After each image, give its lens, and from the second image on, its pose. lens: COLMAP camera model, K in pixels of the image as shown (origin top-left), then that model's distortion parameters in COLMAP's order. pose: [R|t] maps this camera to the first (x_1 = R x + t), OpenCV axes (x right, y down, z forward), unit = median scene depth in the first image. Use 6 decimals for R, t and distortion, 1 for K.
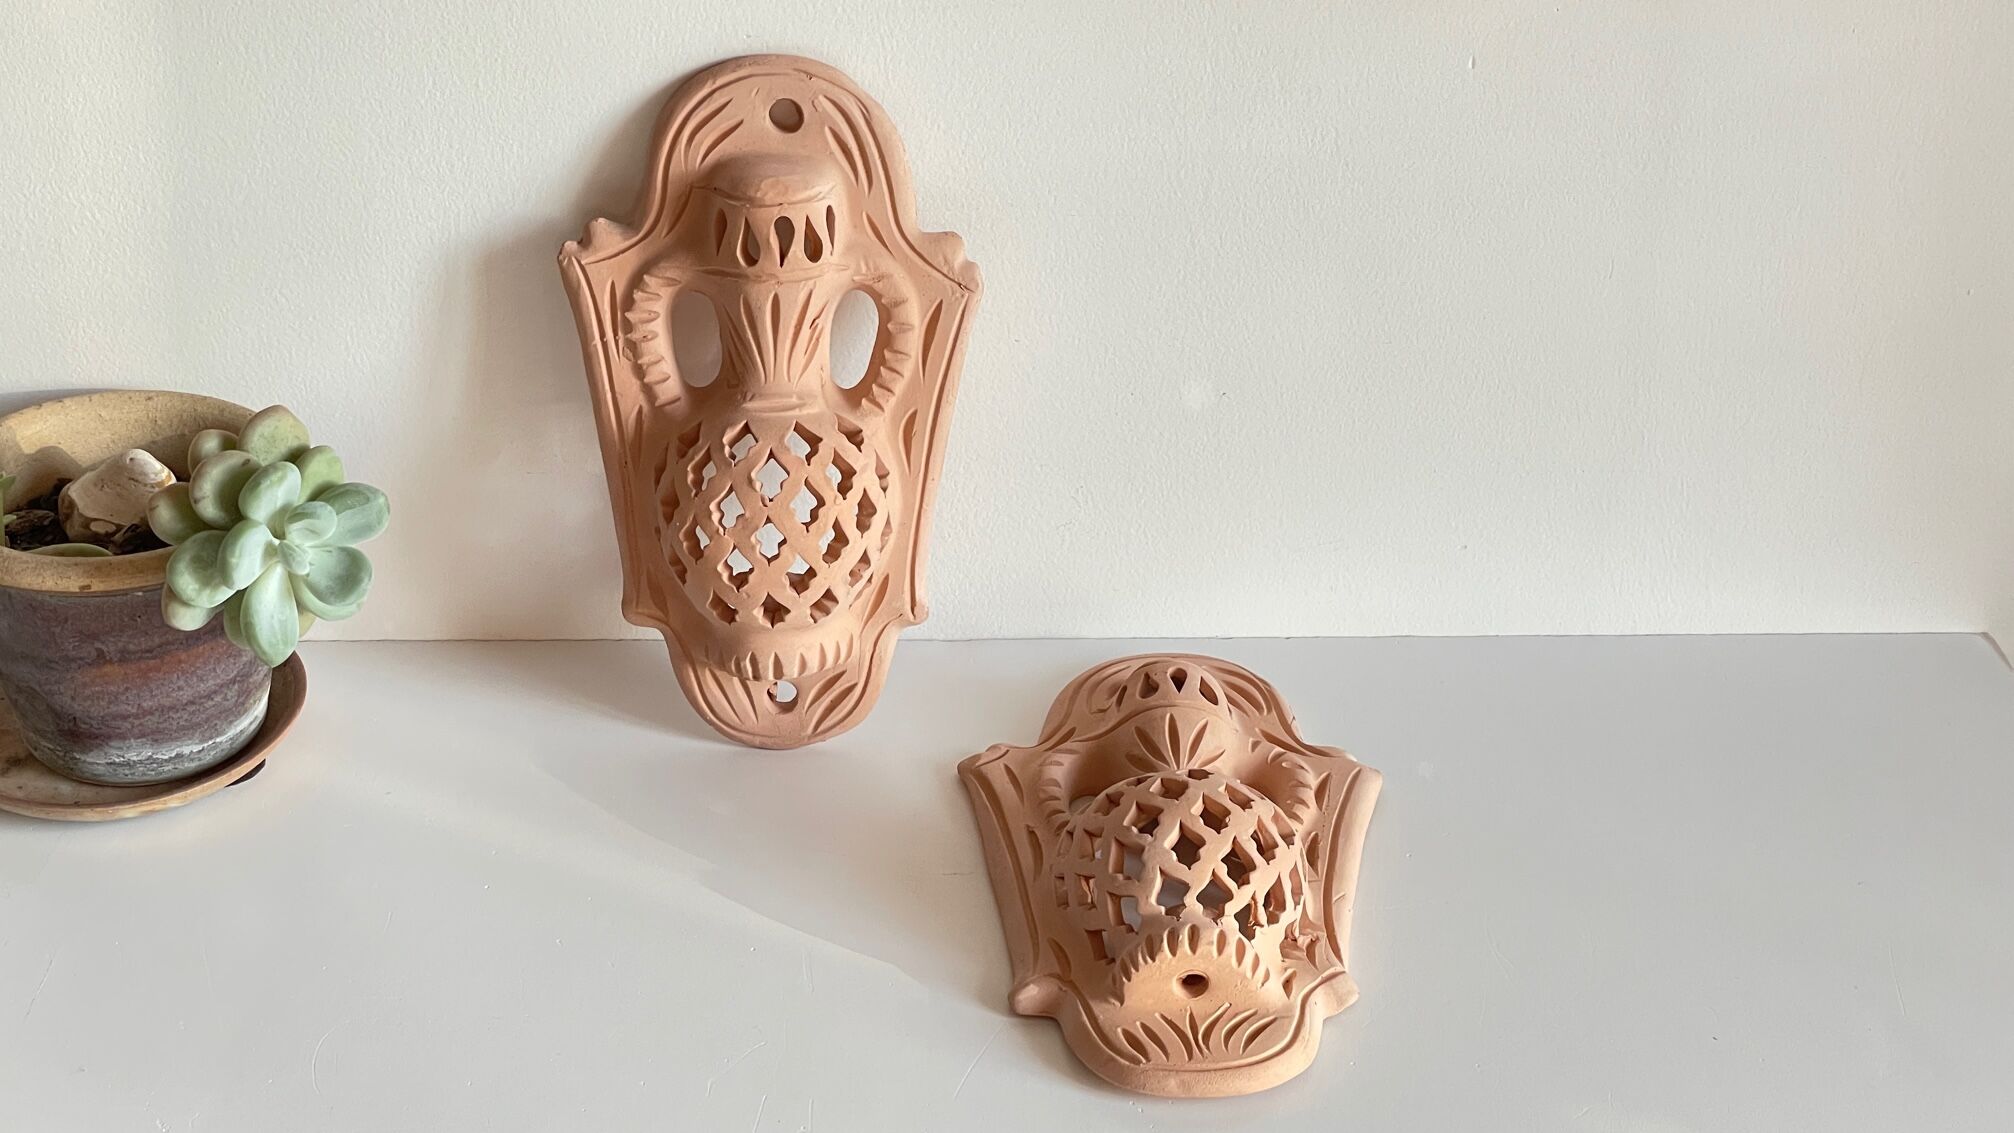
lens RADIAL K [[3124.6, 0, 1018.5], [0, 3124.6, 583.6], [0, 0, 1]] dist [0.065352, 0.000000]
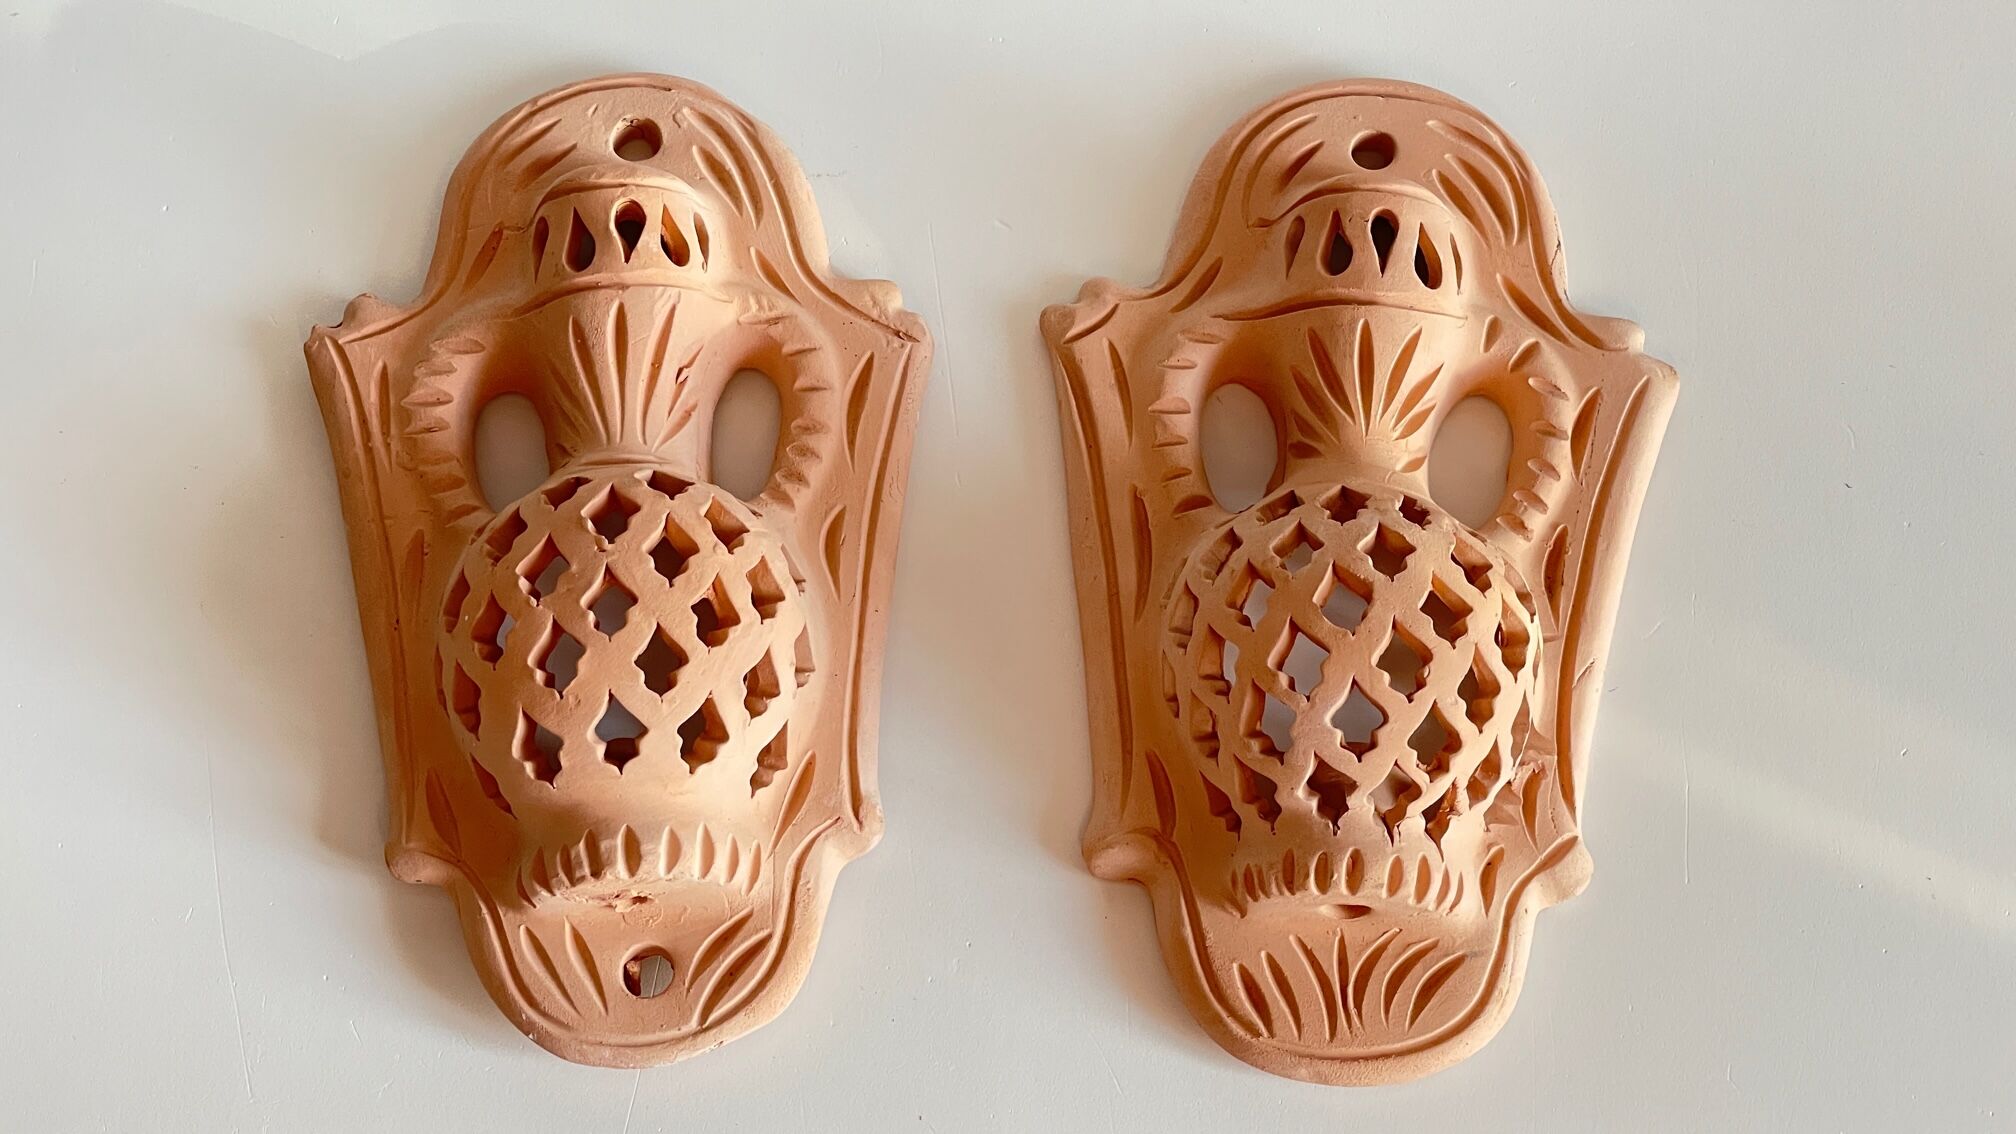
lens RADIAL K [[3127.7, 0, 1034.8], [0, 3127.7, 560.5], [0, 0, 1]] dist [0.065352, 0.000000]
pose [[0.995986, -0.088628, 0.012571, -0.002147], [0.077703, 0.786271, -0.612977, 0.362216], [0.044443, 0.611493, 0.790001, 0.497132]]
